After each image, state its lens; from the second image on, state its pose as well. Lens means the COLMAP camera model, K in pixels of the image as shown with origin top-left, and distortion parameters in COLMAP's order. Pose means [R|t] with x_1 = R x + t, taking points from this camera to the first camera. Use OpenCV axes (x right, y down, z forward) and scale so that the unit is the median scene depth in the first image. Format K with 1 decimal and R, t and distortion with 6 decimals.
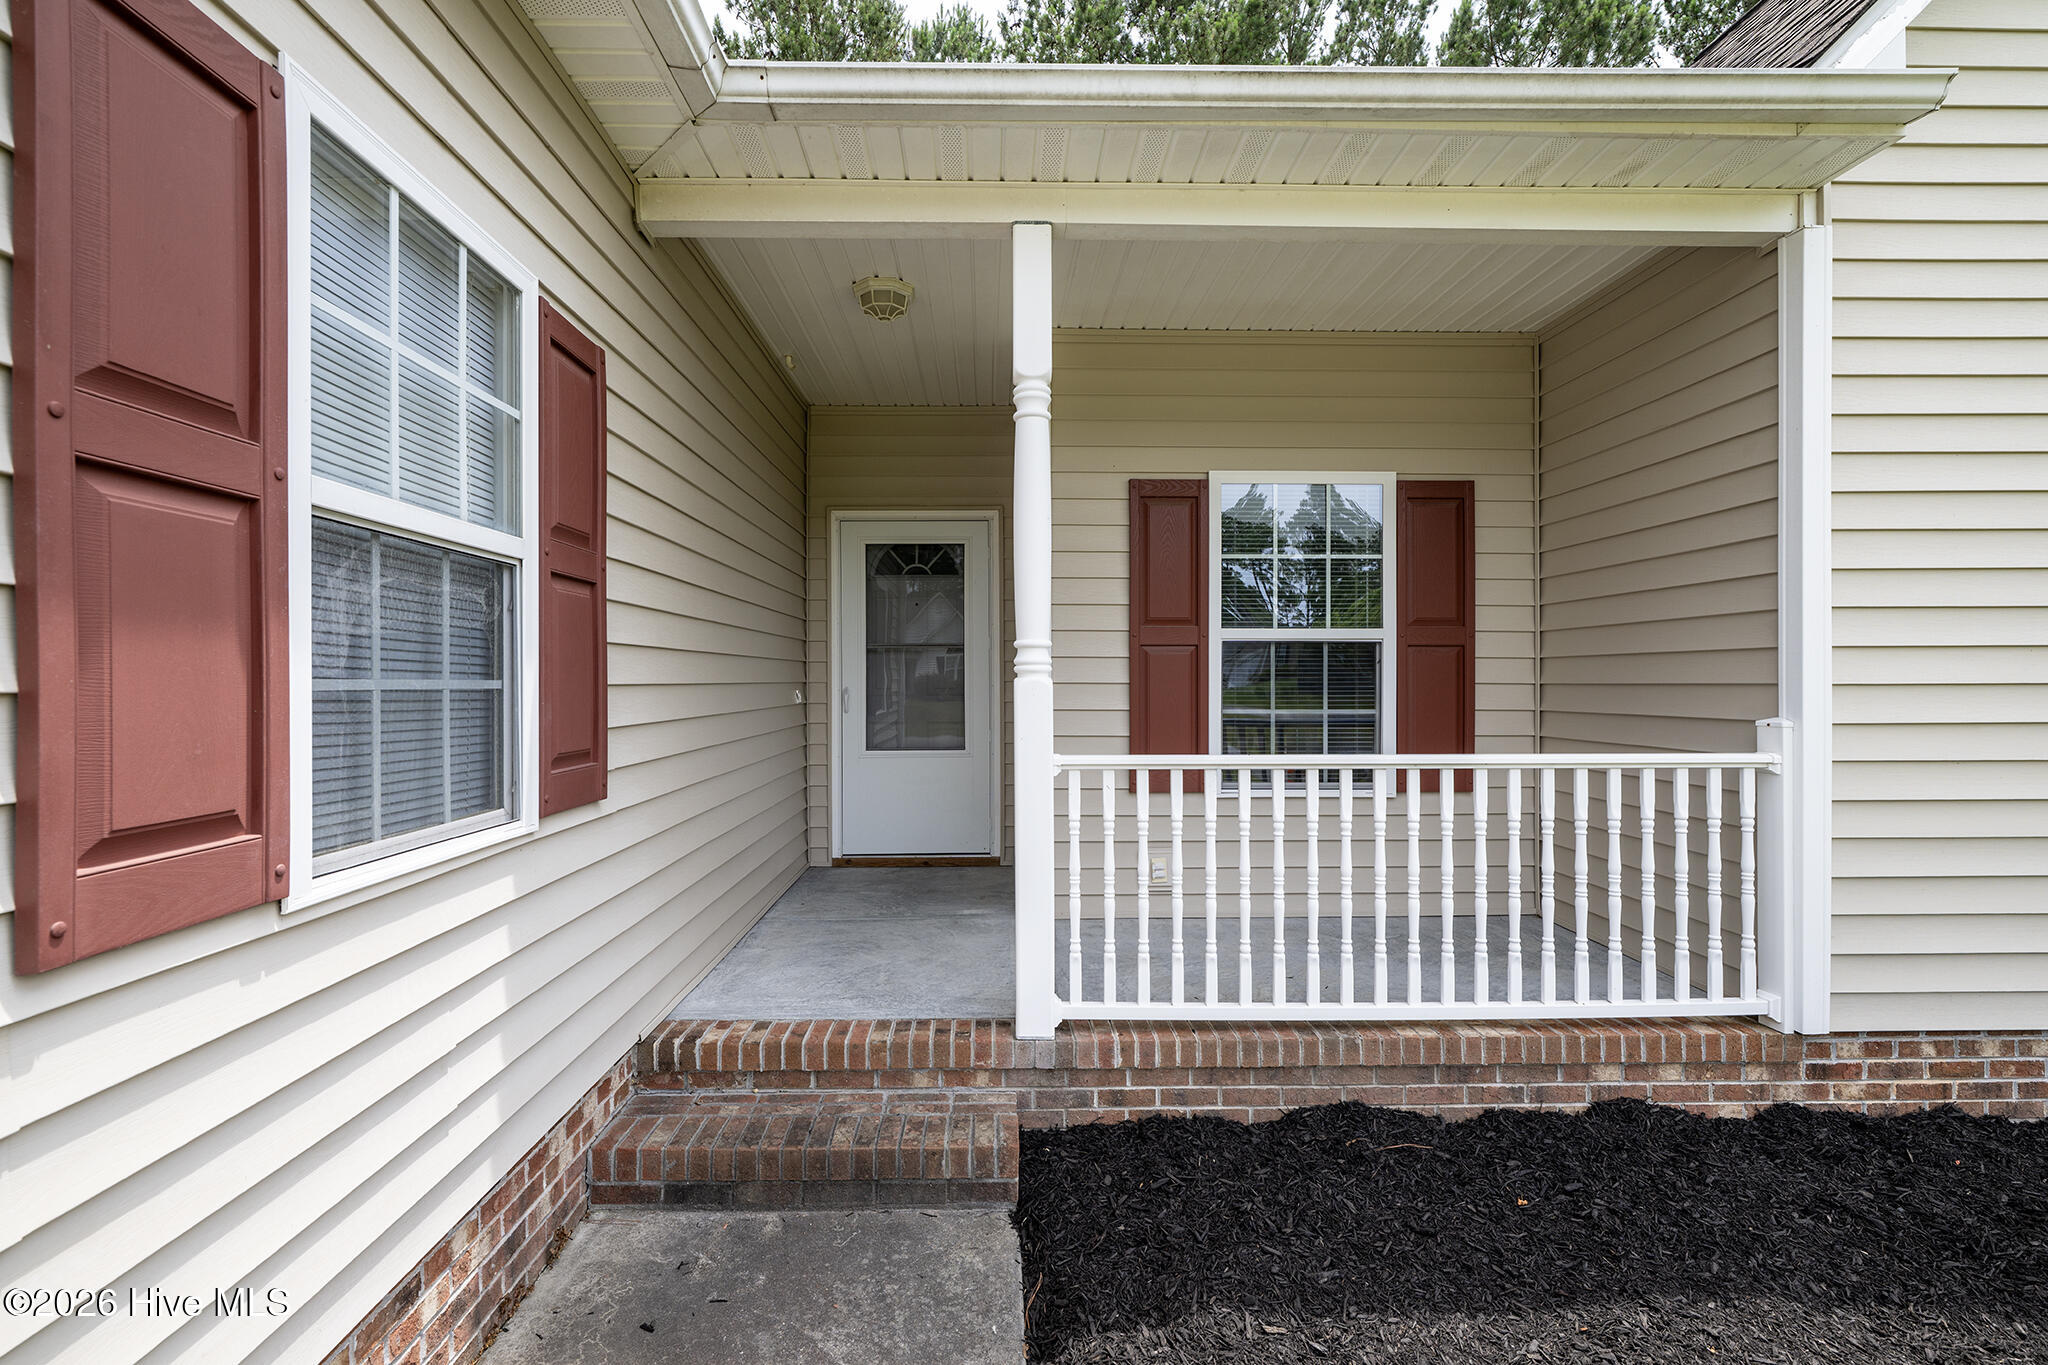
lens RADIAL K [[927.2, 0, 1016.5], [0, 927.2, 686.7], [0, 0, 1]] dist [-0.004573, 0.000270]
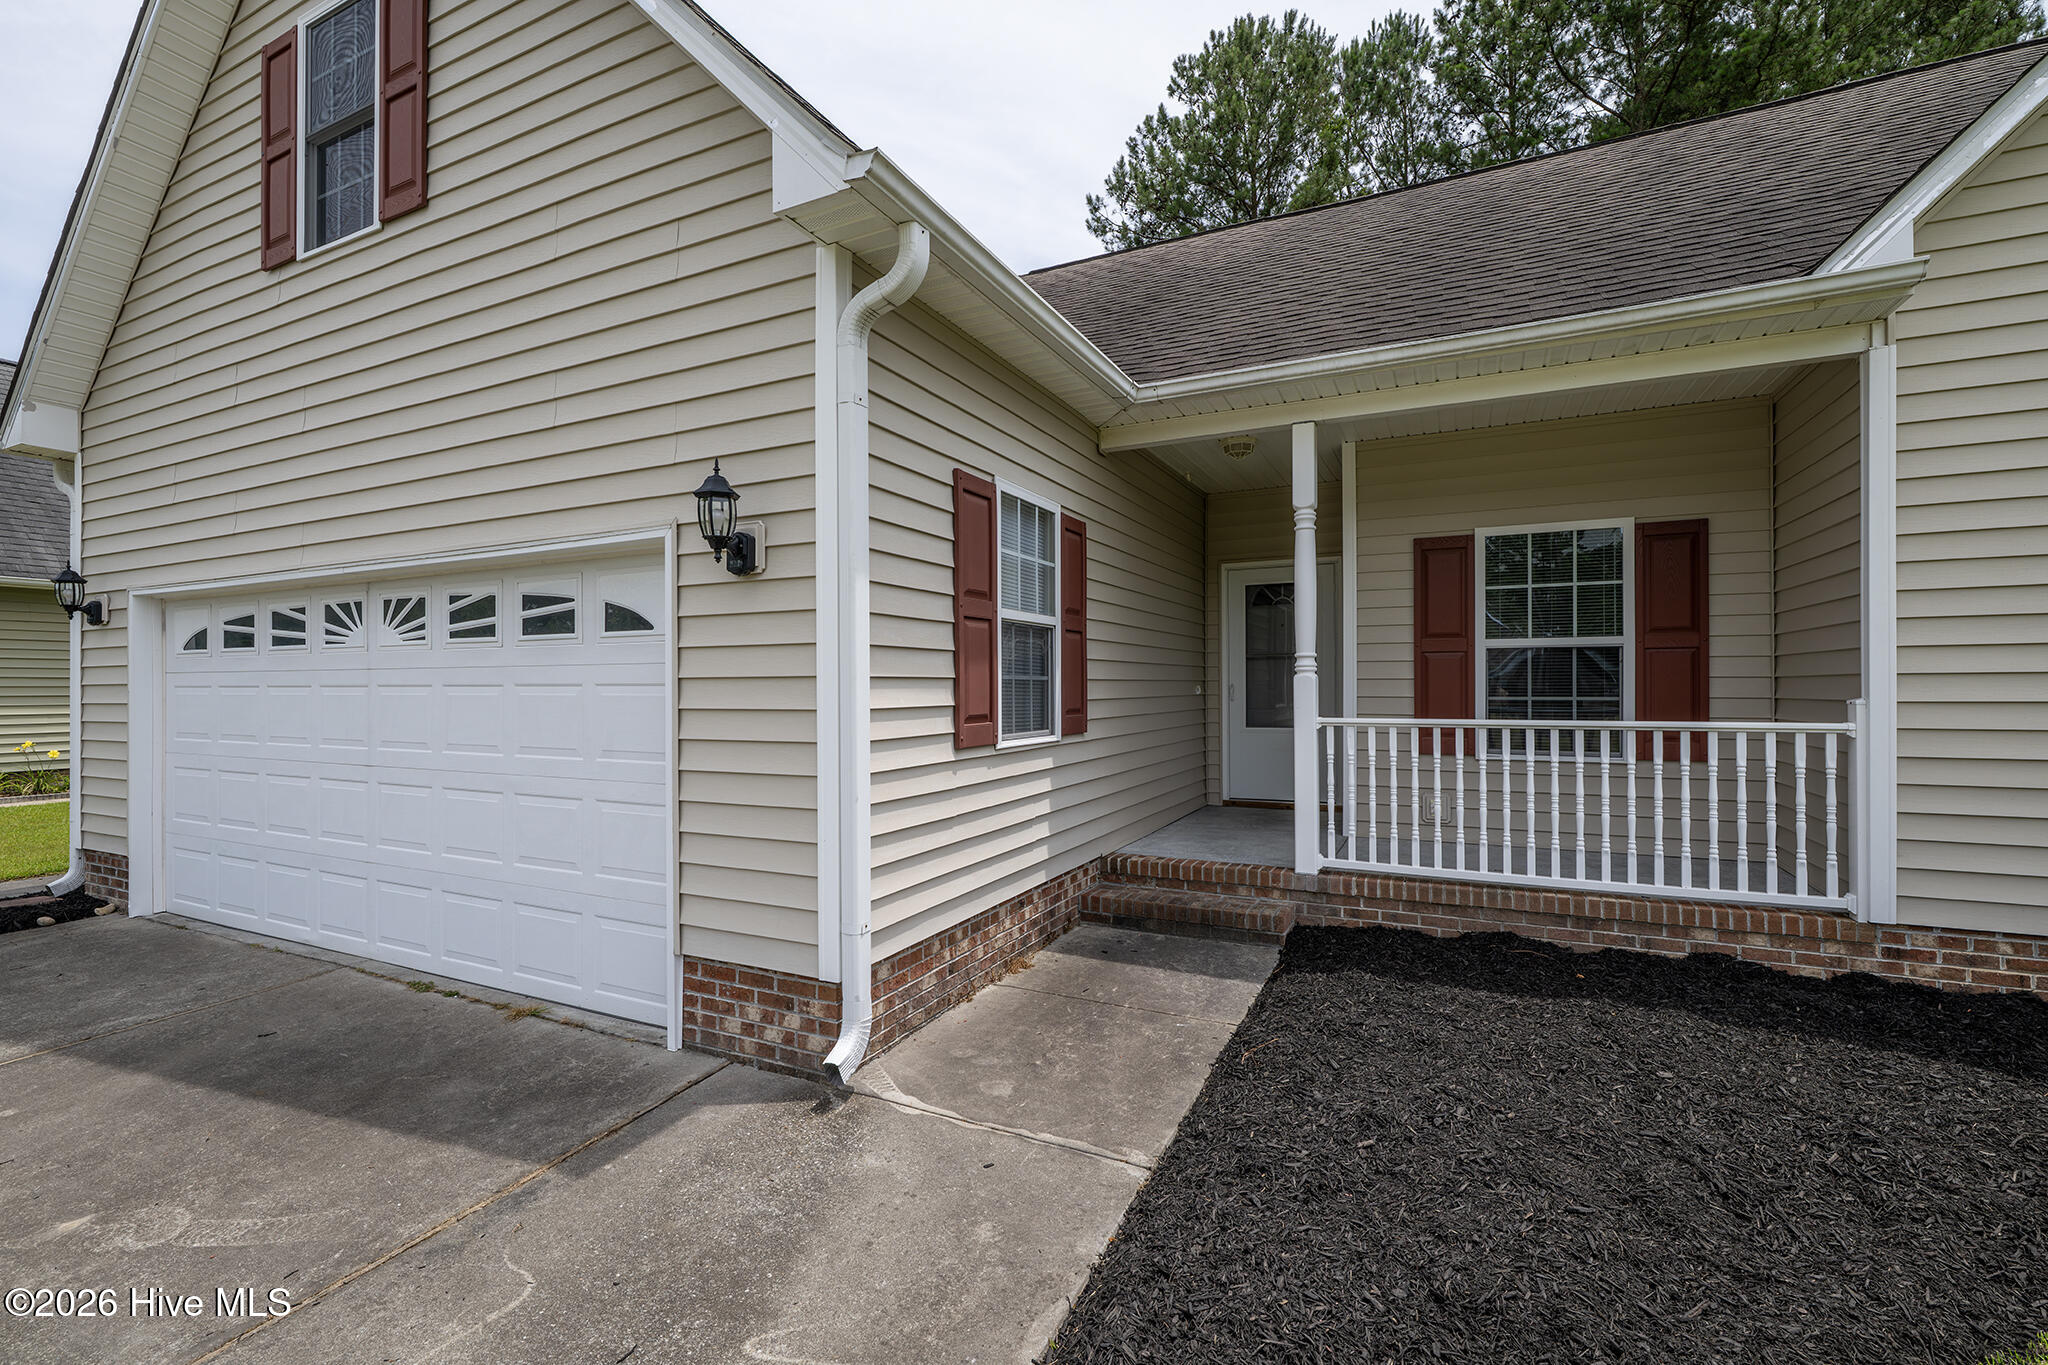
lens RADIAL K [[908.2, 0, 1009.8], [0, 908.2, 691.6], [0, 0, 1]] dist [-0.005393, 0.000766]
pose [[0.884817, -0.000696, -0.465939, 0.331487], [0.001108, 0.999999, 0.000609, 0.022354], [0.465938, -0.001055, 0.884817, -0.825429]]
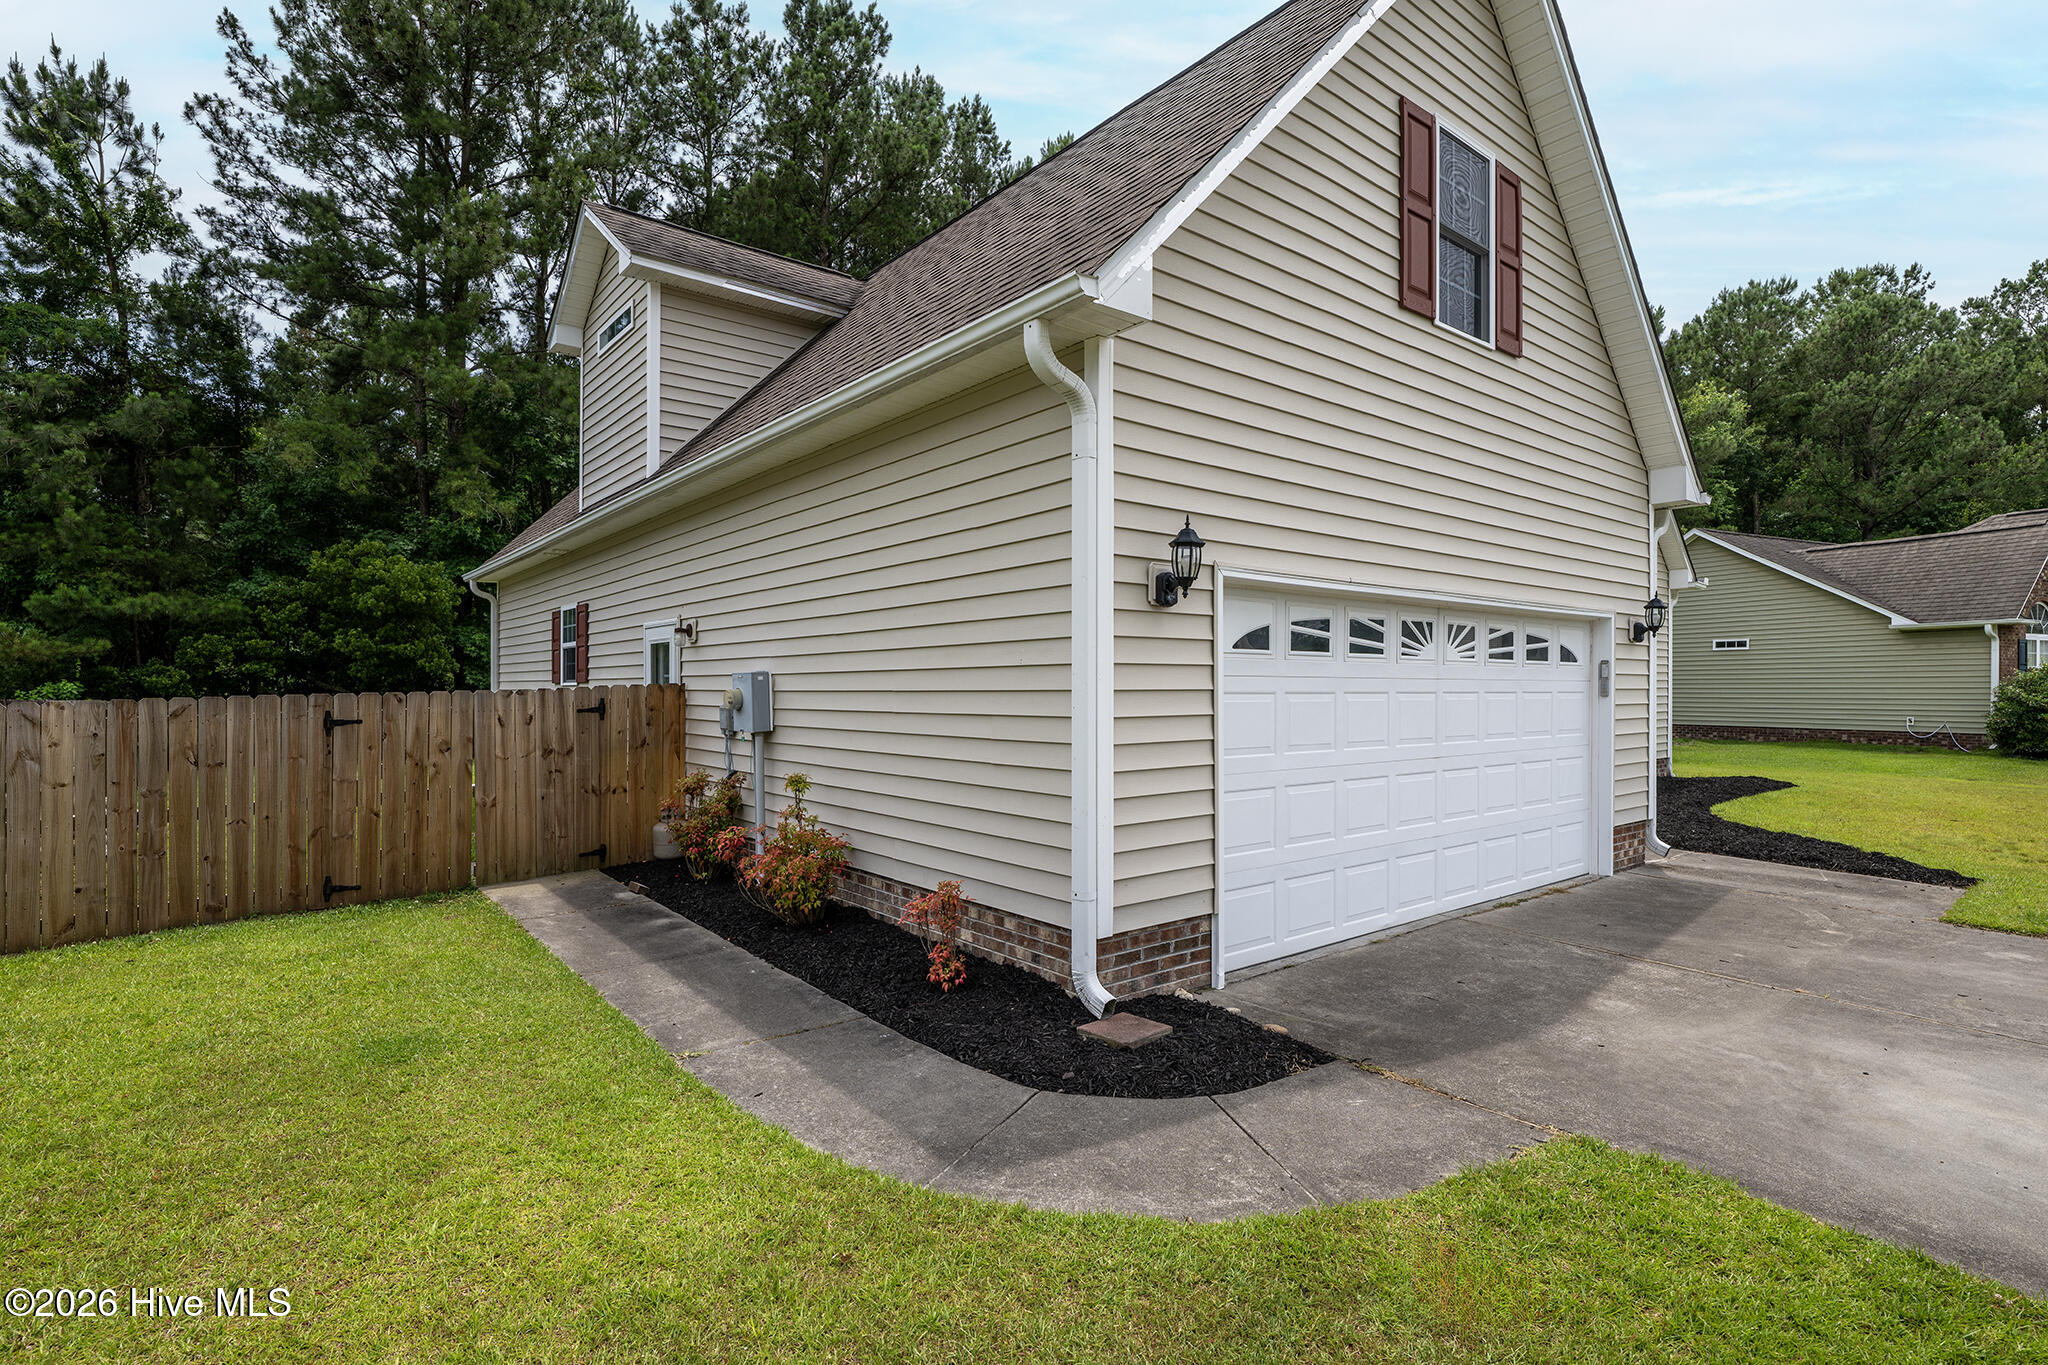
lens RADIAL K [[972.7, 0, 1030.5], [0, 972.7, 705.3], [0, 0, 1]] dist [-0.005272, 0.001236]
pose [[0.797187, -0.010434, 0.603642, -3.487661], [0.003065, 0.999908, 0.013236, 0.008255], [-0.603725, -0.008702, 0.797146, -1.086188]]
